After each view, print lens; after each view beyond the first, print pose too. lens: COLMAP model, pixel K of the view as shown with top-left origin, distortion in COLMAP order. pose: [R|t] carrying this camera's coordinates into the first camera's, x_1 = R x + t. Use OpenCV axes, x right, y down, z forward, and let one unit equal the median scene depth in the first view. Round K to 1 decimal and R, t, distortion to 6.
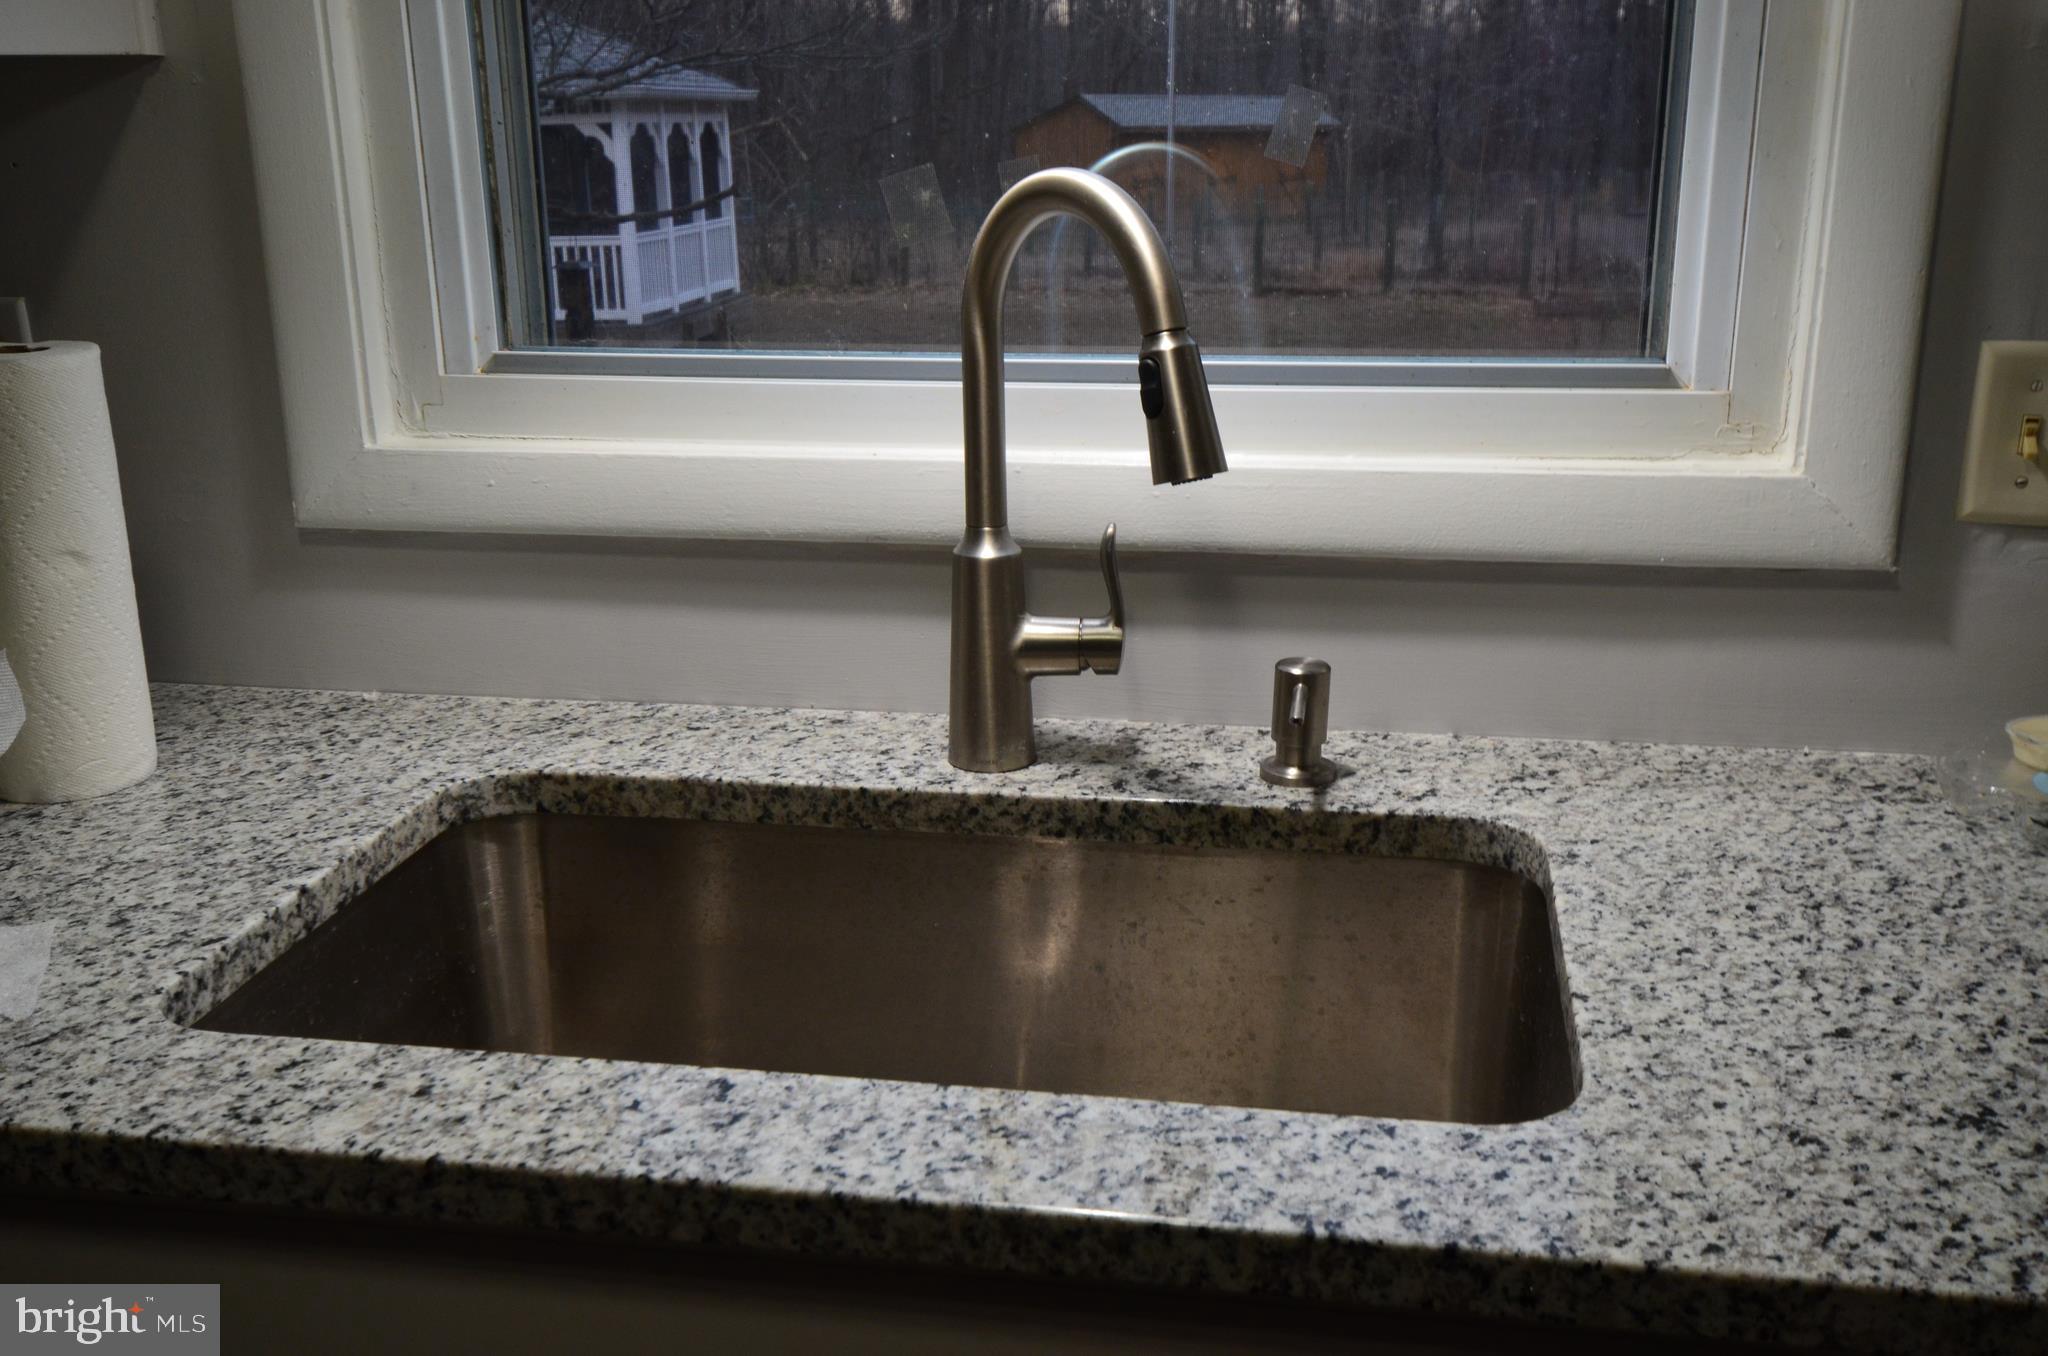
lens RADIAL K [[2096.9, 0, 1025.7], [0, 2096.9, 676.9], [0, 0, 1]] dist [0.045199, 0.000000]
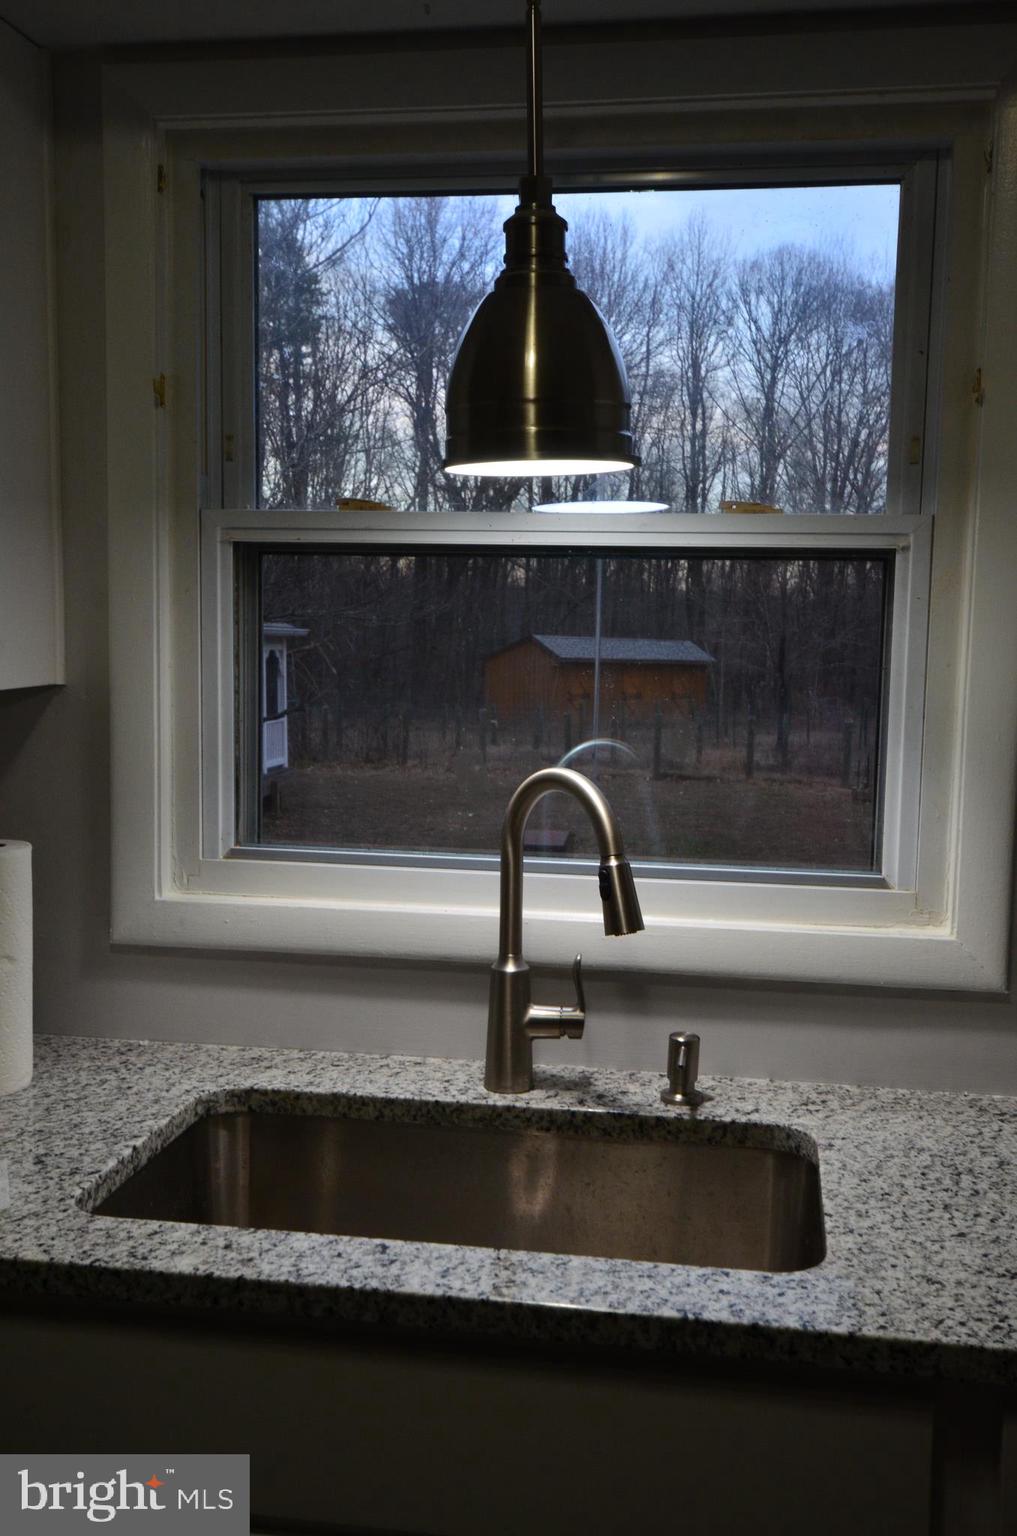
lens RADIAL K [[1572.6, 0, 510.3], [0, 1572.6, 760.3], [0, 0, 1]] dist [0.045199, 0.000000]
pose [[0.999478, 0.028186, 0.015795, -0.046711], [-0.024812, 0.982698, -0.183545, 0.013910], [-0.020696, 0.183058, 0.982884, -0.378920]]
